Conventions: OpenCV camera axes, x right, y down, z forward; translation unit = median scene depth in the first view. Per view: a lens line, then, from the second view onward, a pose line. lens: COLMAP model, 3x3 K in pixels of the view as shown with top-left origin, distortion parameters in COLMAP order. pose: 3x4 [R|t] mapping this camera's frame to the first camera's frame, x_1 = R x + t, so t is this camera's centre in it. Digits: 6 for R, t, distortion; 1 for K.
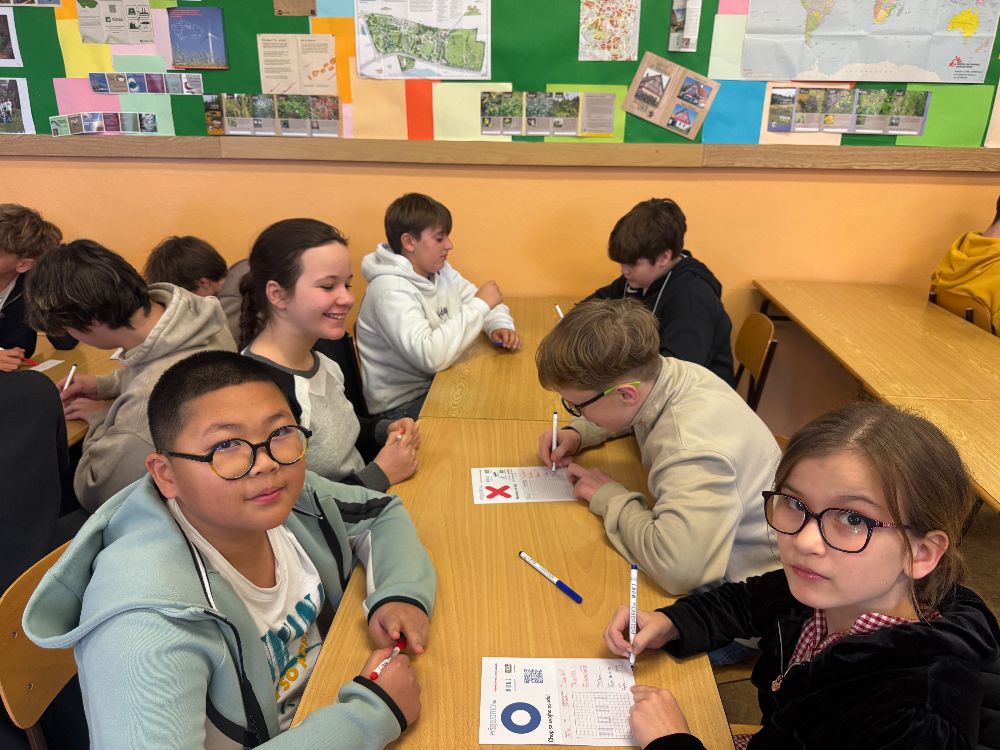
lens RADIAL K [[704.5, 0, 531.1], [0, 704.5, 359.6], [0, 0, 1]] dist [0.004639, -0.020245]
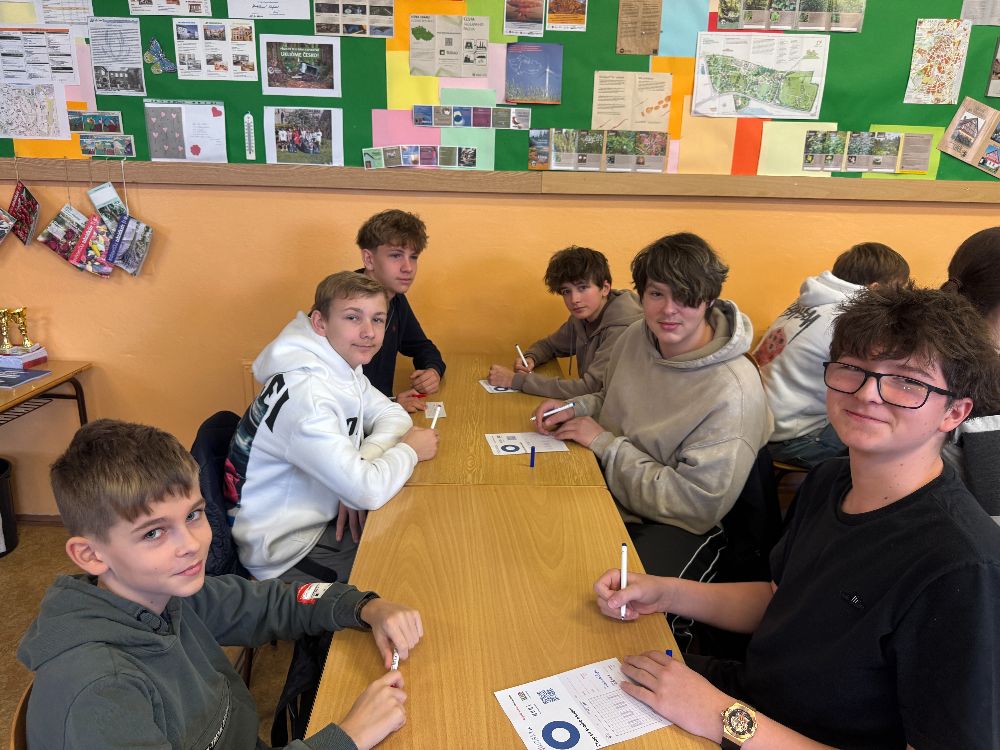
lens RADIAL K [[704.5, 0, 503.4], [0, 704.5, 382.0], [0, 0, 1]] dist [0.004639, -0.020245]
pose [[0.994765, -0.020046, 0.100207, -0.630224], [0.025181, 0.998419, -0.050246, 0.034515], [-0.099041, 0.052506, 0.993697, 0.023163]]
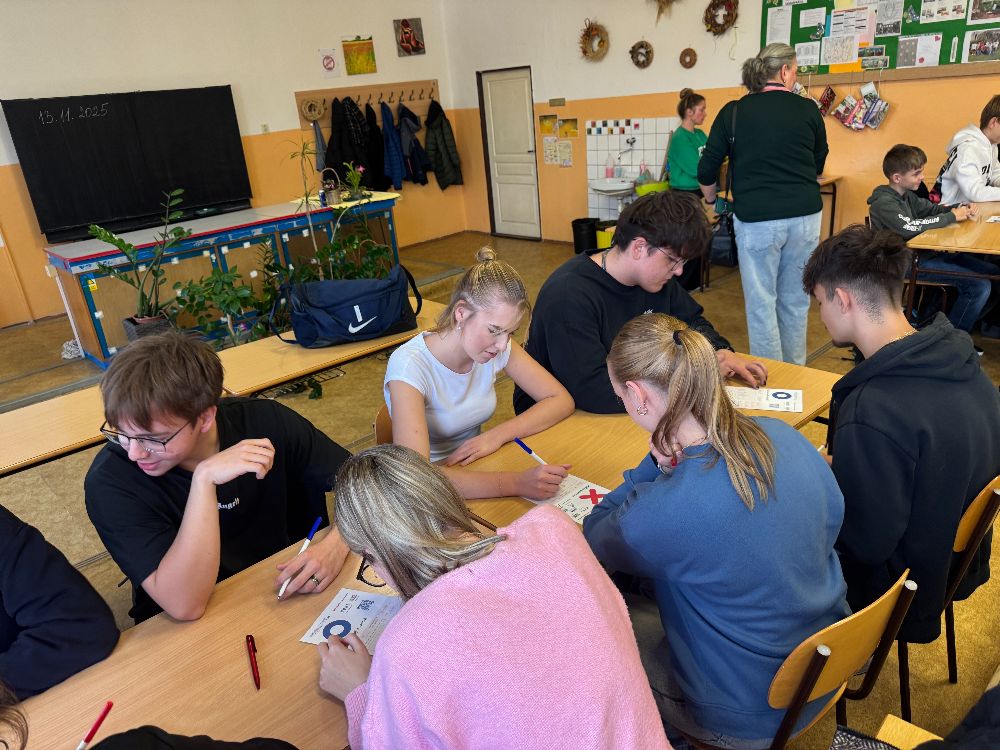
lens RADIAL K [[704.5, 0, 498.8], [0, 704.5, 378.3], [0, 0, 1]] dist [0.004639, -0.020245]
pose [[0.735661, 0.173705, -0.654698, -0.389804], [-0.119714, 0.984686, 0.126739, 0.414338], [0.666687, -0.014860, 0.745190, -1.228898]]
